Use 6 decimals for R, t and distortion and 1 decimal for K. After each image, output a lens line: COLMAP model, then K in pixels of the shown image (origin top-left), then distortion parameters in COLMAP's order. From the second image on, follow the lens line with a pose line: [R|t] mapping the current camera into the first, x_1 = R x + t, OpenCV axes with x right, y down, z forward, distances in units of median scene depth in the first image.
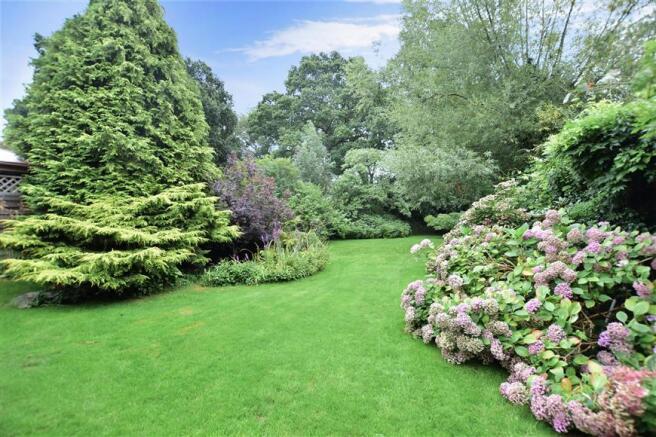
lens RADIAL K [[296.6, 0, 329.9], [0, 296.6, 216.4], [0, 0, 1]] dist [-0.004637, -0.000375]
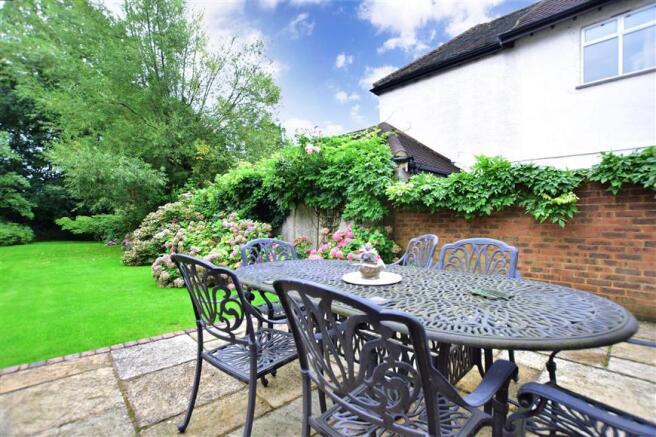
lens RADIAL K [[296.6, 0, 328.1], [0, 296.6, 220.4], [0, 0, 1]] dist [-0.004637, -0.000375]
pose [[0.429542, 0.014836, 0.902925, -0.415416], [-0.011264, 0.999875, -0.011070, 0.022508], [-0.902976, -0.005415, 0.429656, -0.250110]]
